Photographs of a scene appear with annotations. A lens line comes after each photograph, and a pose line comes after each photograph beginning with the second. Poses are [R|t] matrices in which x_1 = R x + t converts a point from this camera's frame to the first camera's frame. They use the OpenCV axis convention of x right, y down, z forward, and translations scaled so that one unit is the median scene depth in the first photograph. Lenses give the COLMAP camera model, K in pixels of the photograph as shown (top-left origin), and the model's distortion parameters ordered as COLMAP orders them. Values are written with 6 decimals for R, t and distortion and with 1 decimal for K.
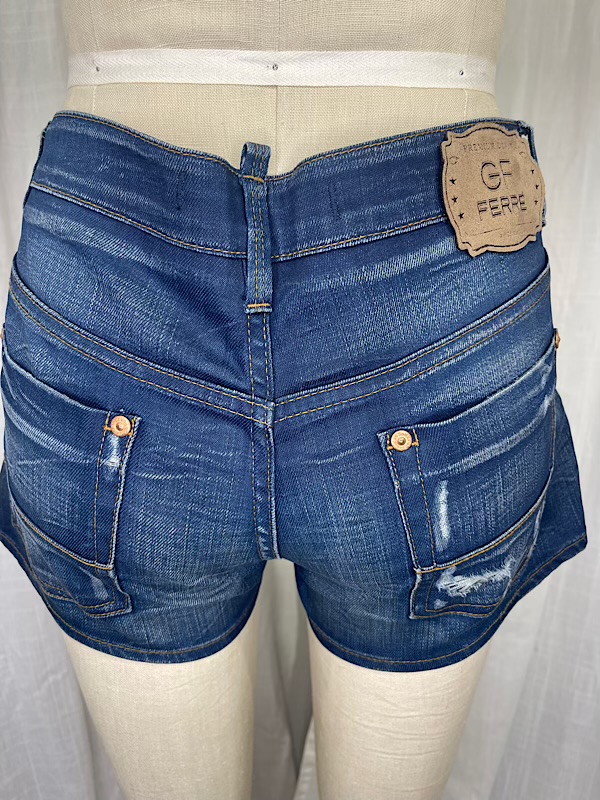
lens RADIAL K [[577.7, 0, 272.5], [0, 577.7, 405.8], [0, 0, 1]] dist [0.040690, -0.065474]
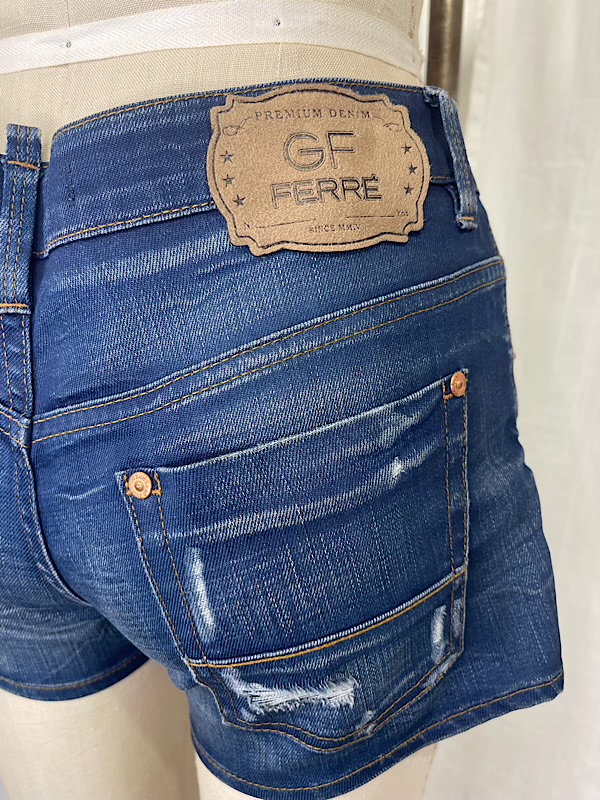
lens RADIAL K [[577.7, 0, 272.5], [0, 577.7, 405.8], [0, 0, 1]] dist [0.040690, -0.065474]
pose [[0.926040, 0.102763, -0.363166, 0.658529], [-0.127579, 0.990809, -0.044952, -0.033332], [0.355209, 0.087959, 0.930640, 0.327395]]
